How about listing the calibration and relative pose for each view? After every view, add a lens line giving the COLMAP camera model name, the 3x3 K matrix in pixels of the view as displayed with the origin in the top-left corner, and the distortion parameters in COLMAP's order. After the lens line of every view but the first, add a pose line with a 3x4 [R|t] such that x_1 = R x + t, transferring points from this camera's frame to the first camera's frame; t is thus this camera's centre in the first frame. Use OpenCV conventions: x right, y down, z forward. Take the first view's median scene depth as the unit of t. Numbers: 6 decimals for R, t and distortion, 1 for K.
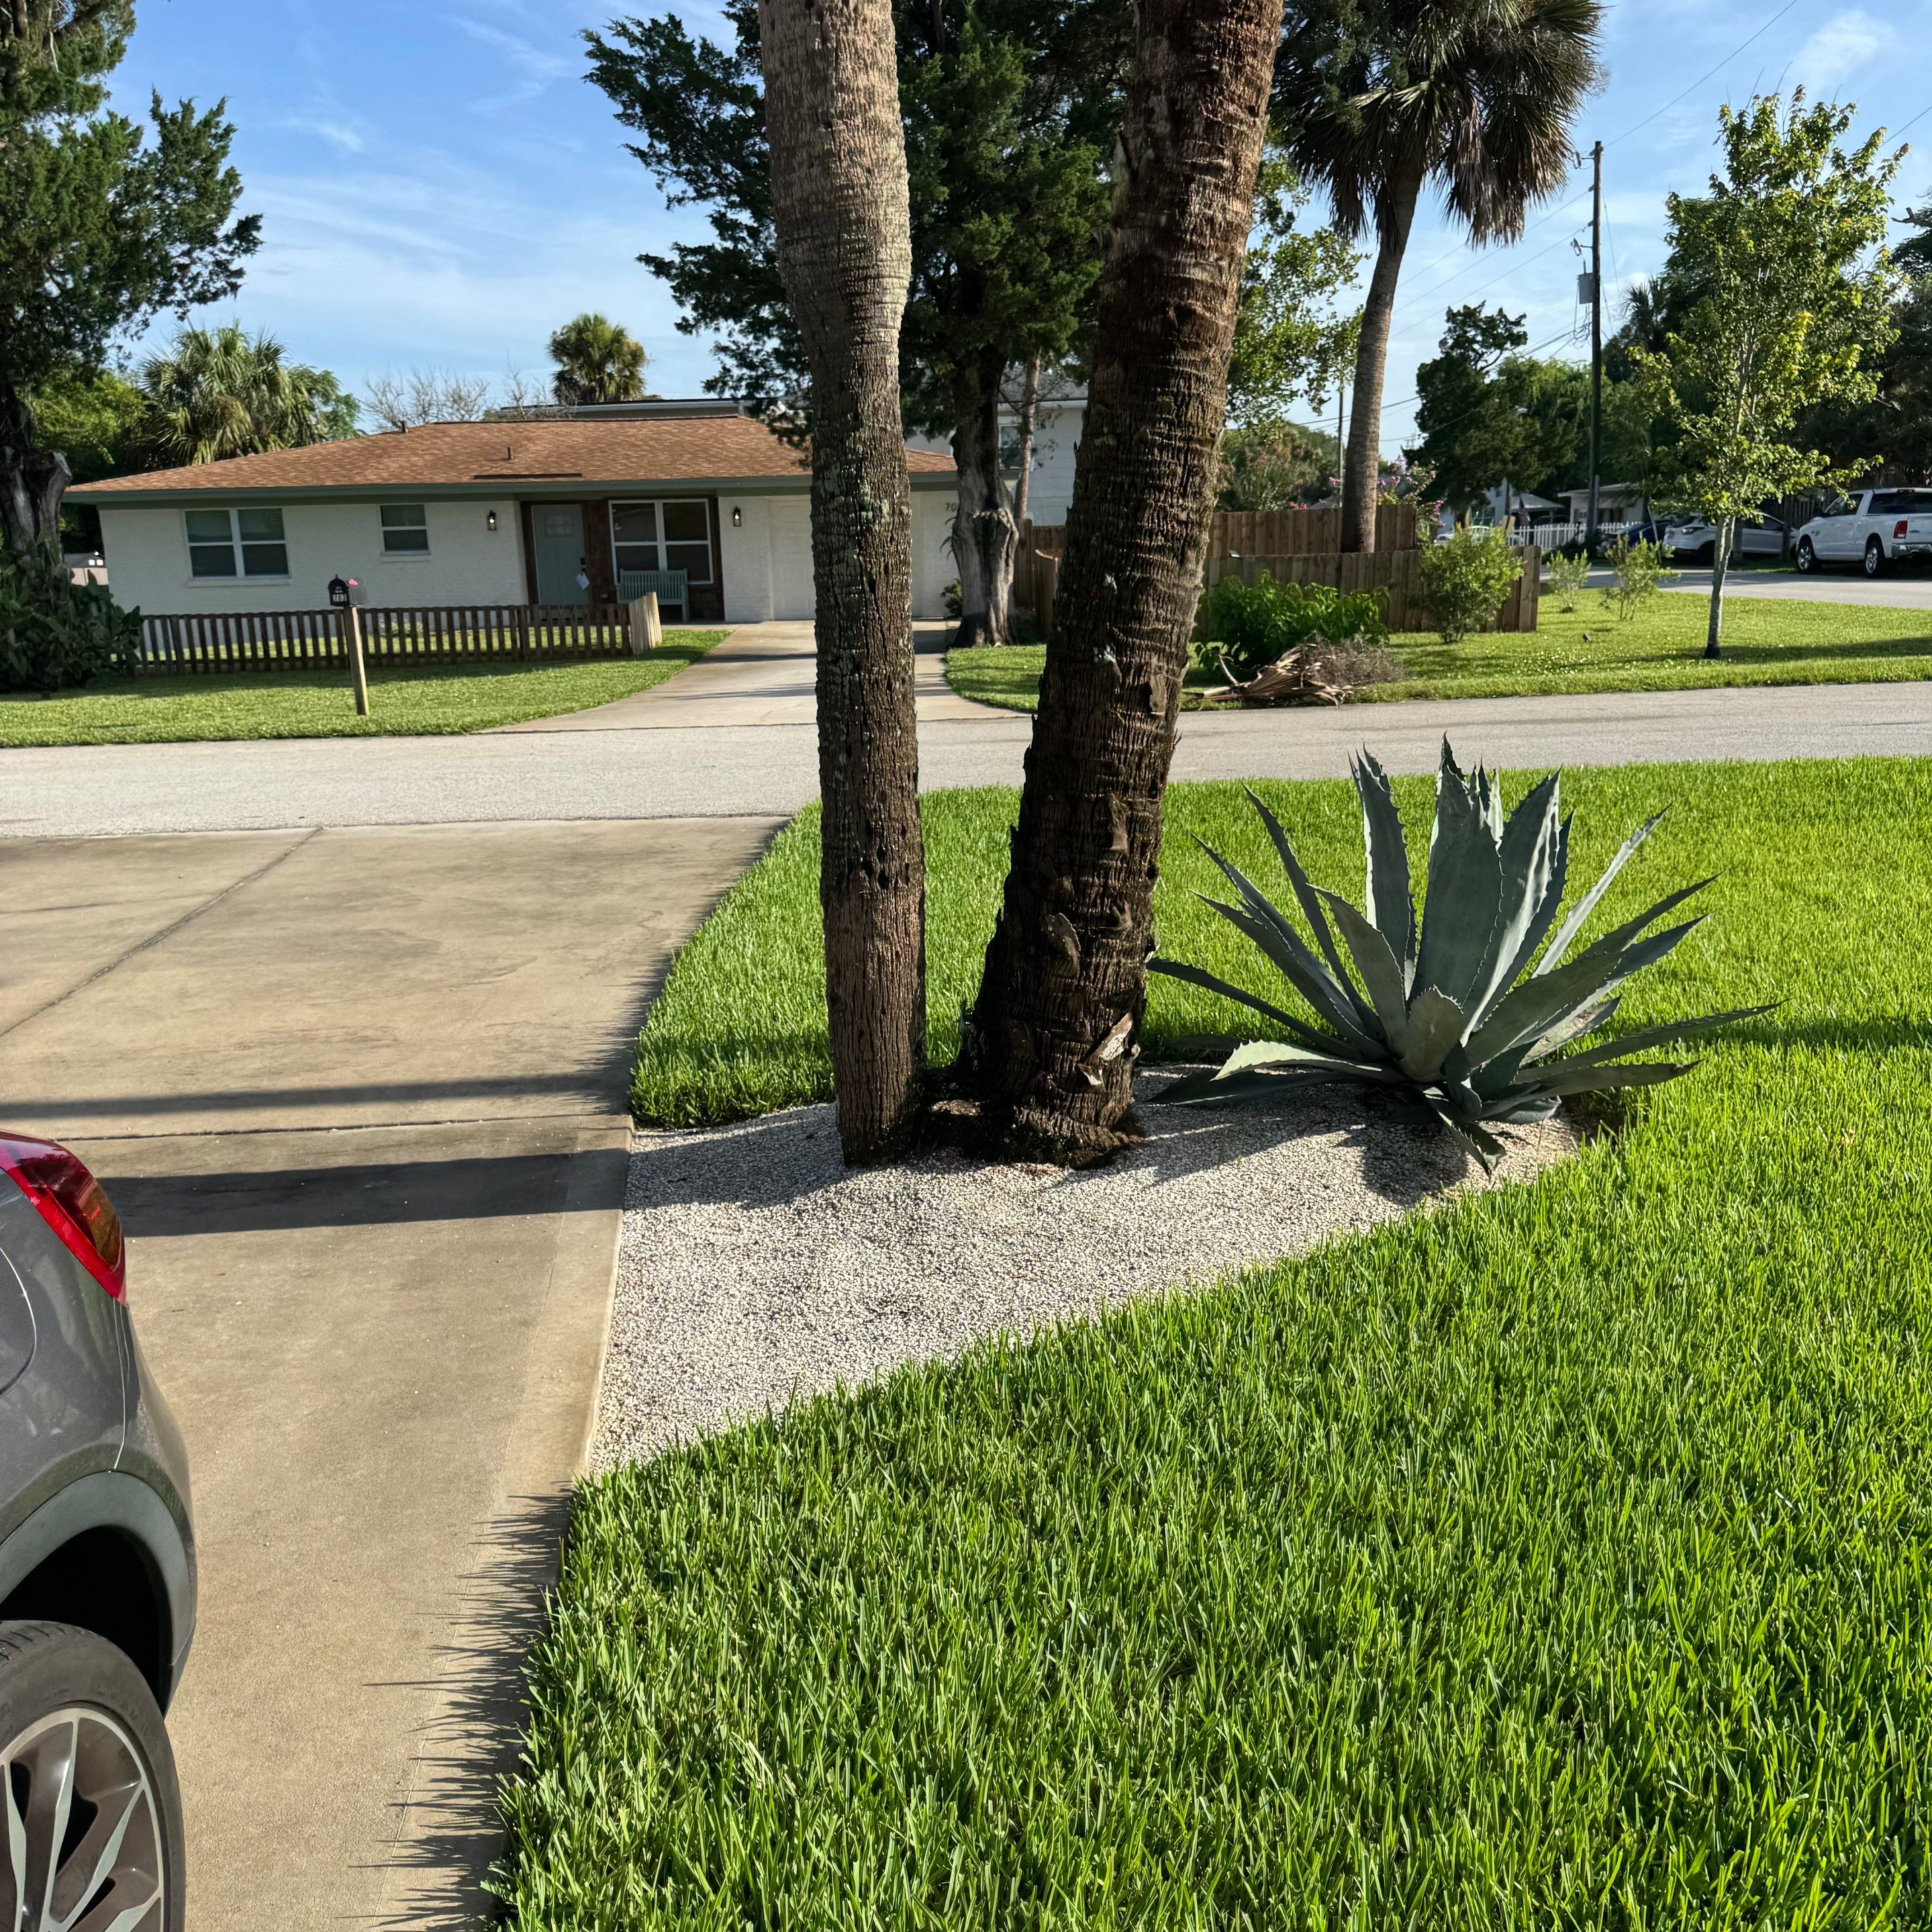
lens RADIAL K [[1805.6, 0, 958.9], [0, 1805.6, 966.4], [0, 0, 1]] dist [0.132687, -0.226474]
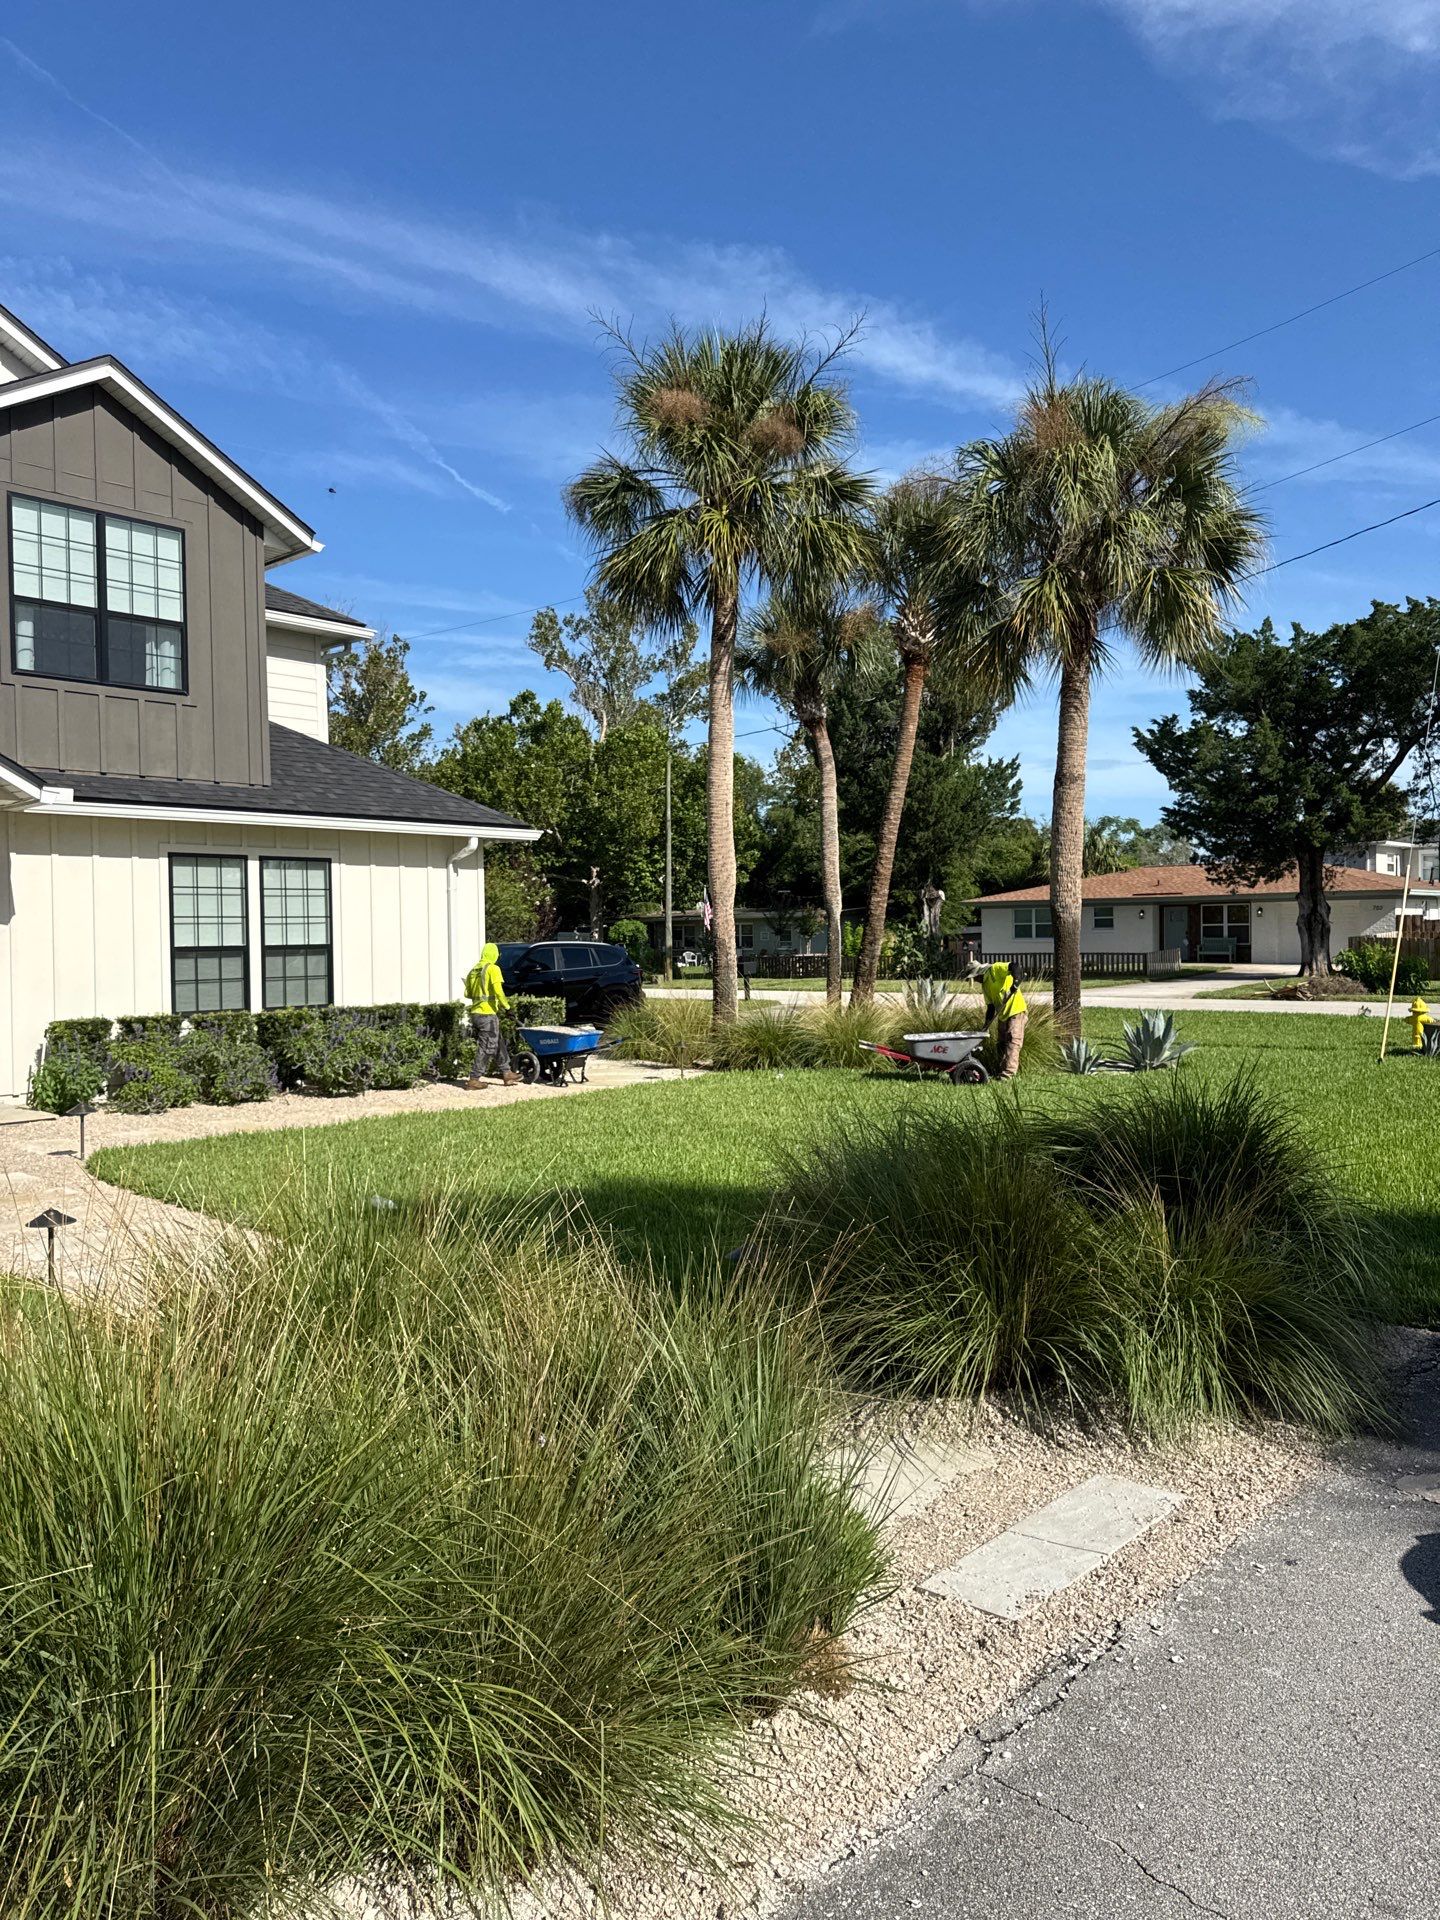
lens RADIAL K [[1362.8, 0, 728.4], [0, 1362.8, 955.6], [0, 0, 1]] dist [0.149913, -0.267380]
pose [[0.738778, 0.032840, -0.673148, 0.464798], [-0.160718, 0.978580, -0.128648, 0.084659], [0.654505, 0.203229, 0.728232, -0.461052]]
